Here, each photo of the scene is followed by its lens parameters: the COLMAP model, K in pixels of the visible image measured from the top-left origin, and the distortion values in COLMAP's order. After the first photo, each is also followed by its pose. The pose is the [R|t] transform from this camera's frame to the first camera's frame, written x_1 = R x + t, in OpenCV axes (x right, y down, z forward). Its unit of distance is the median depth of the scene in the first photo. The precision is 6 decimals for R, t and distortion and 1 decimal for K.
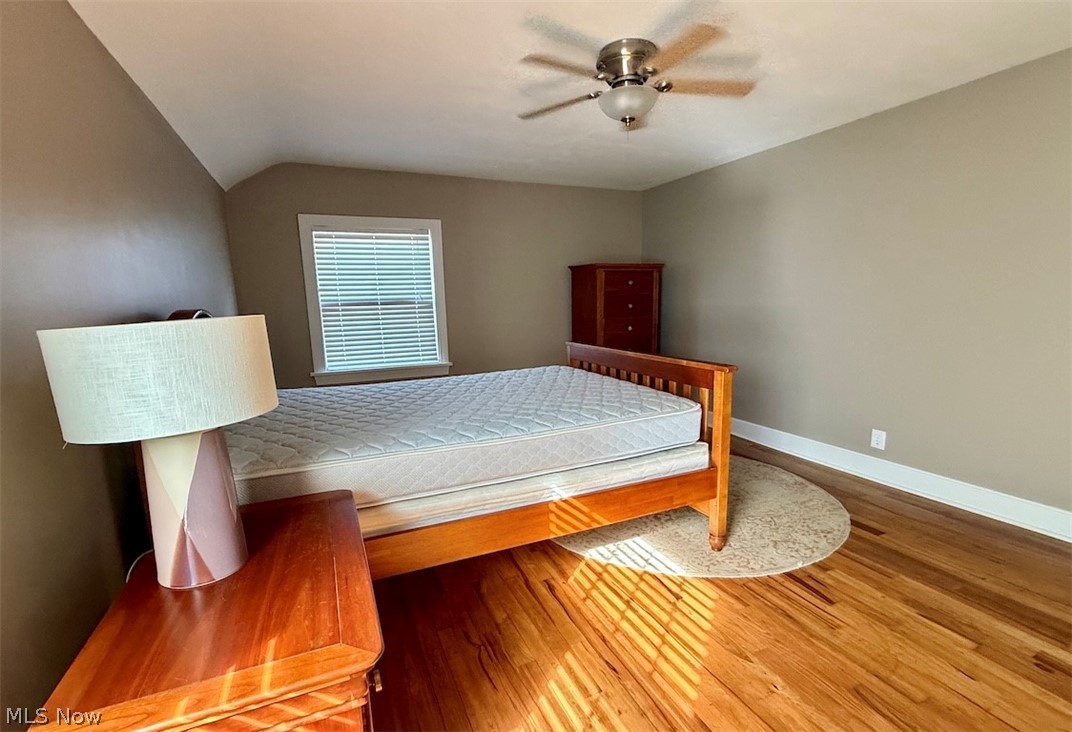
lens RADIAL K [[494.9, 0, 537.2], [0, 494.9, 378.5], [0, 0, 1]] dist [0.000405, 0.000150]
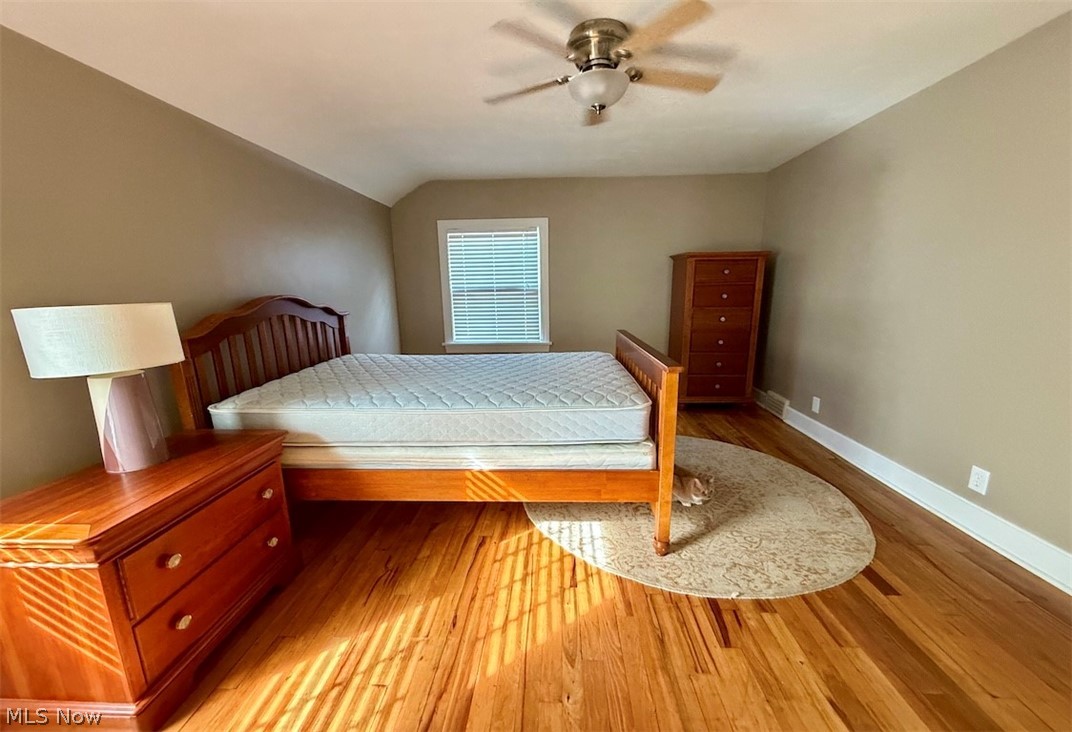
lens RADIAL K [[424.9, 0, 537.0], [0, 424.9, 381.3], [0, 0, 1]] dist [-0.000623, 0.000183]
pose [[0.894737, 0.105516, -0.433949, 0.509880], [-0.077406, 0.993622, 0.082002, -0.042625], [0.439834, -0.039780, 0.897198, 0.174321]]
